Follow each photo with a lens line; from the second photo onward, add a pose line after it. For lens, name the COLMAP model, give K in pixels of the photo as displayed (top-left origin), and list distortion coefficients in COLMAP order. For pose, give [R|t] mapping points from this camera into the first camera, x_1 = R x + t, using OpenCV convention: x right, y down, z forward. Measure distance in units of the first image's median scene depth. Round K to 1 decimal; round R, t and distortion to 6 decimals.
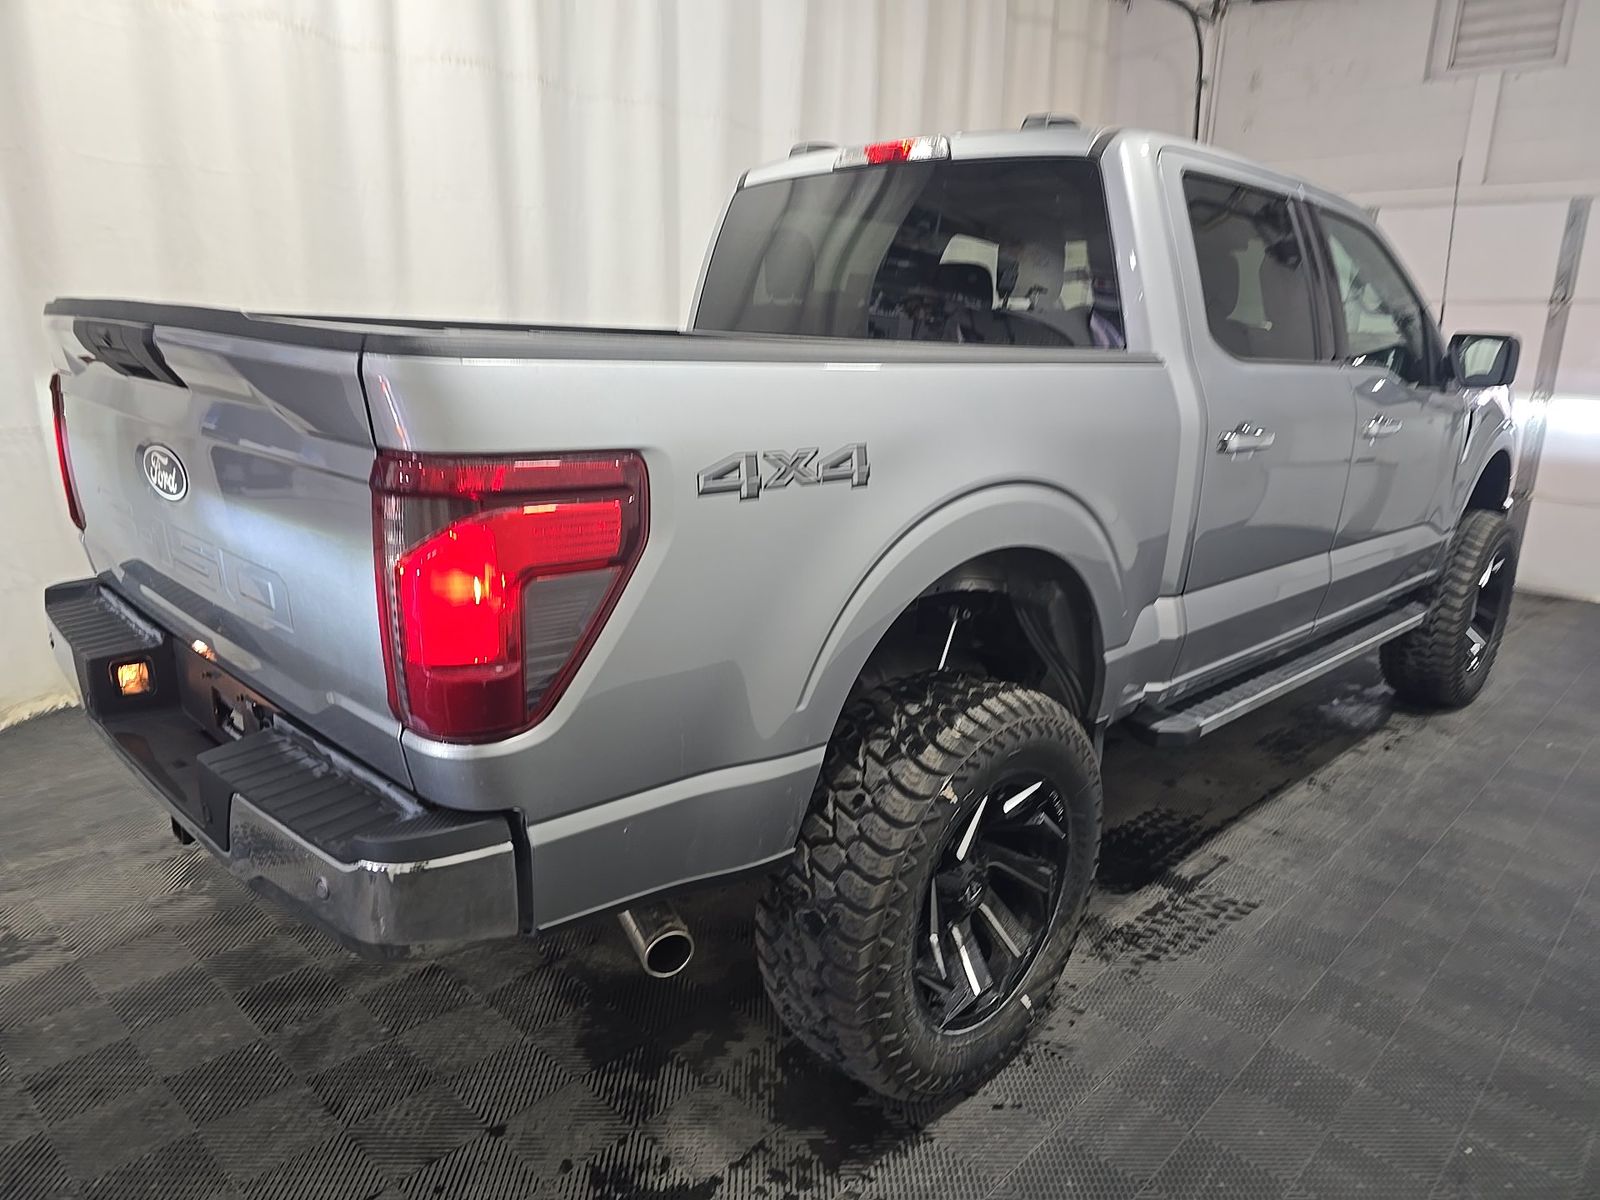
lens RADIAL K [[1078.3, 0, 800.0], [0, 1078.3, 600.0], [0, 0, 1]] dist [0.005869, 0.003721]
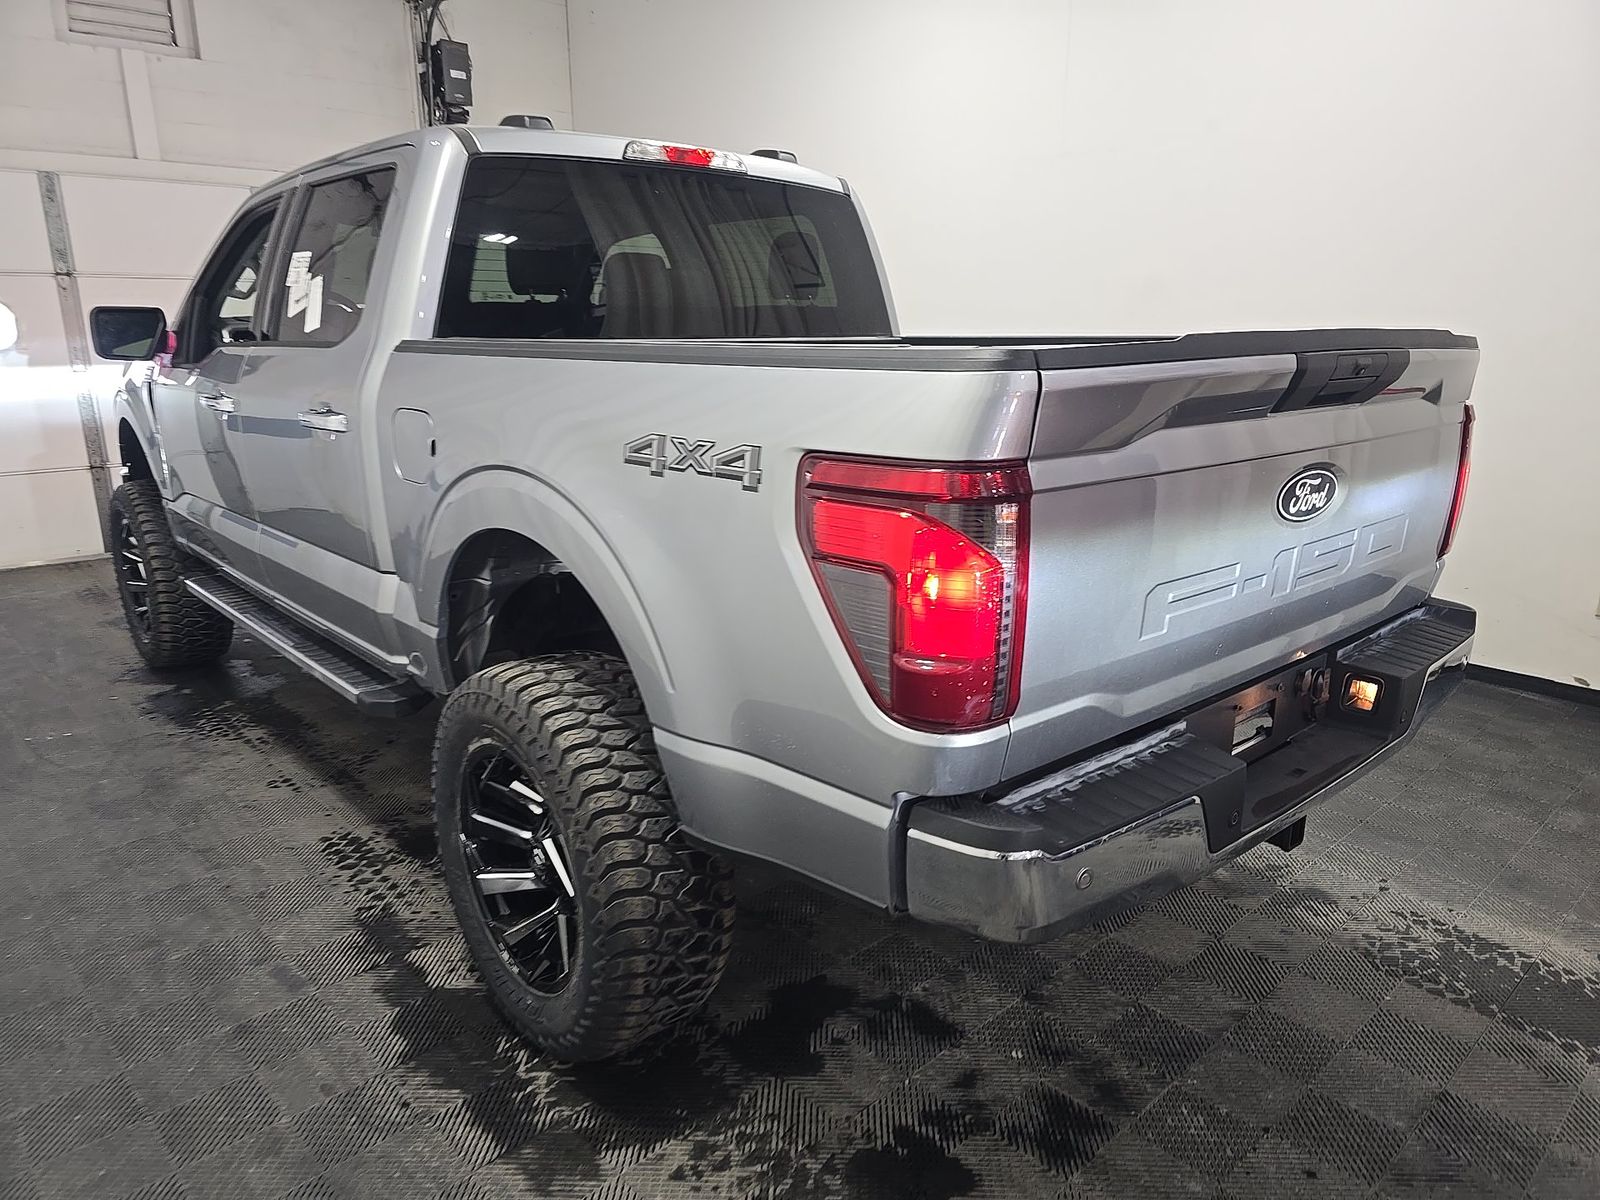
lens RADIAL K [[1085.1, 0, 801.2], [0, 1085.1, 609.4], [0, 0, 1]] dist [0.073222, -0.069825]
pose [[0.056855, -0.287969, 0.955951, -0.917063], [0.249406, 0.931238, 0.265691, -0.230874], [-0.966729, 0.223314, 0.124766, 0.757431]]
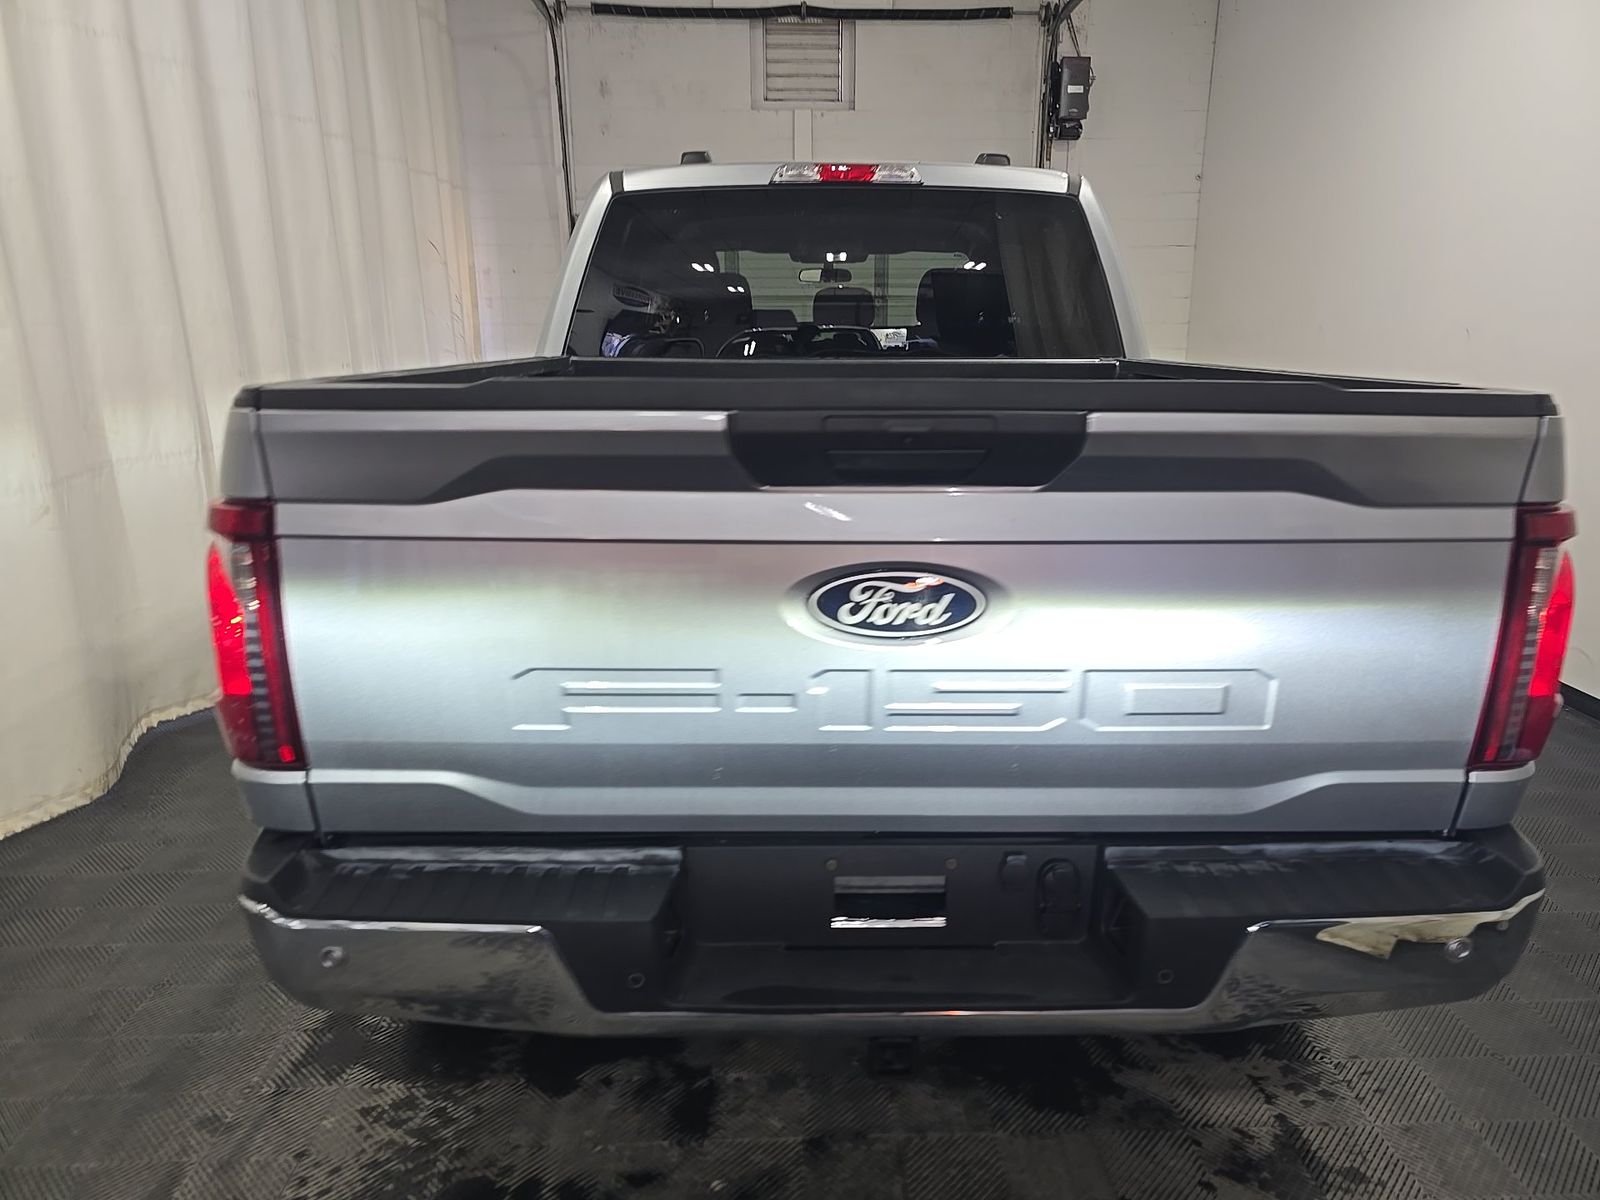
lens RADIAL K [[1072.3, 0, 800.0], [0, 1072.3, 600.0], [0, 0, 1]] dist [0.038510, -0.004186]
pose [[0.703560, -0.208891, 0.679241, -0.631361], [0.197863, 0.975607, 0.095087, -0.113059], [-0.682535, 0.067497, 0.727730, 0.280591]]
